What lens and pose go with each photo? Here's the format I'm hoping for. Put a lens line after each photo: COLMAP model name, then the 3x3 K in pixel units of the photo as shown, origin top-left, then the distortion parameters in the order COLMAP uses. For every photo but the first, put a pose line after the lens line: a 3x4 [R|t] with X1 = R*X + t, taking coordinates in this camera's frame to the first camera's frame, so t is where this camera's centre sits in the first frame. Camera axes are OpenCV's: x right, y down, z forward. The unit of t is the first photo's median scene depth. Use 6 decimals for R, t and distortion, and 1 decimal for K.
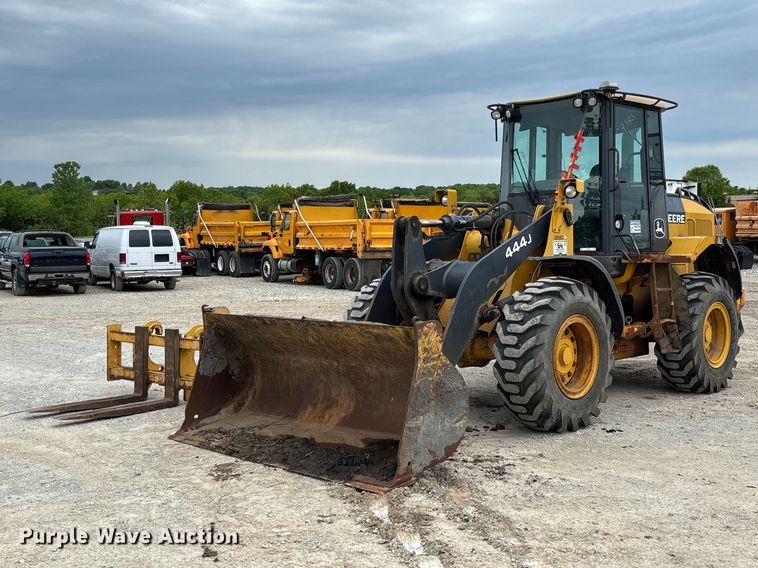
lens RADIAL K [[871.3, 0, 388.2], [0, 871.3, 261.9], [0, 0, 1]] dist [0.254413, -0.945071]
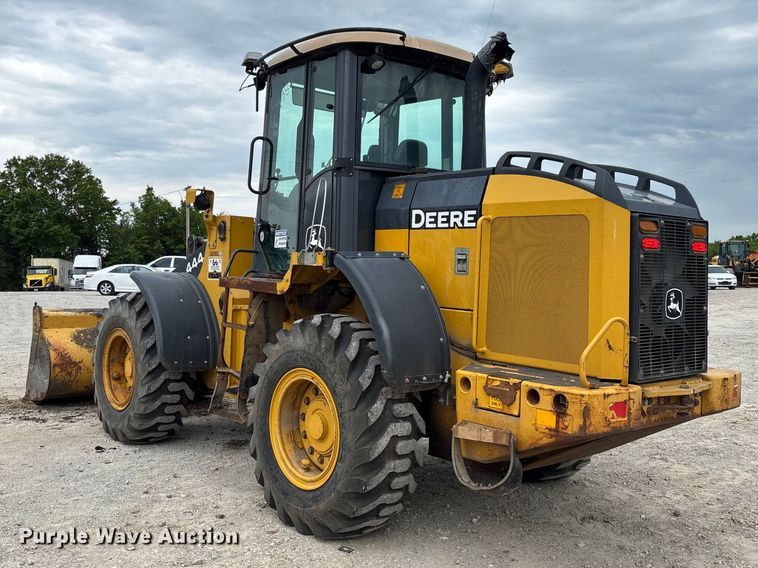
lens RADIAL K [[764.3, 0, 362.2], [0, 764.3, 275.2], [0, 0, 1]] dist [0.145835, -0.375675]
pose [[-0.113031, 0.020113, -0.993388, 0.320275], [-0.040560, 0.998868, 0.024839, -0.010435], [0.992763, 0.043099, -0.112087, 0.412041]]
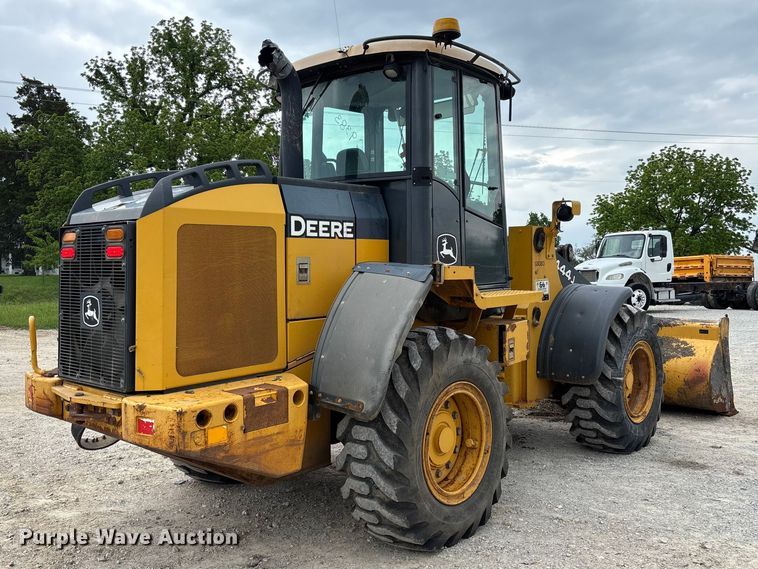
lens RADIAL K [[703.6, 0, 352.4], [0, 703.6, 279.9], [0, 0, 1]] dist [0.105612, -0.173337]
pose [[-0.999756, 0.015851, -0.015374, 0.100207], [0.015188, 0.998987, 0.042350, -0.015066], [0.016030, 0.042106, -0.998985, 0.607655]]
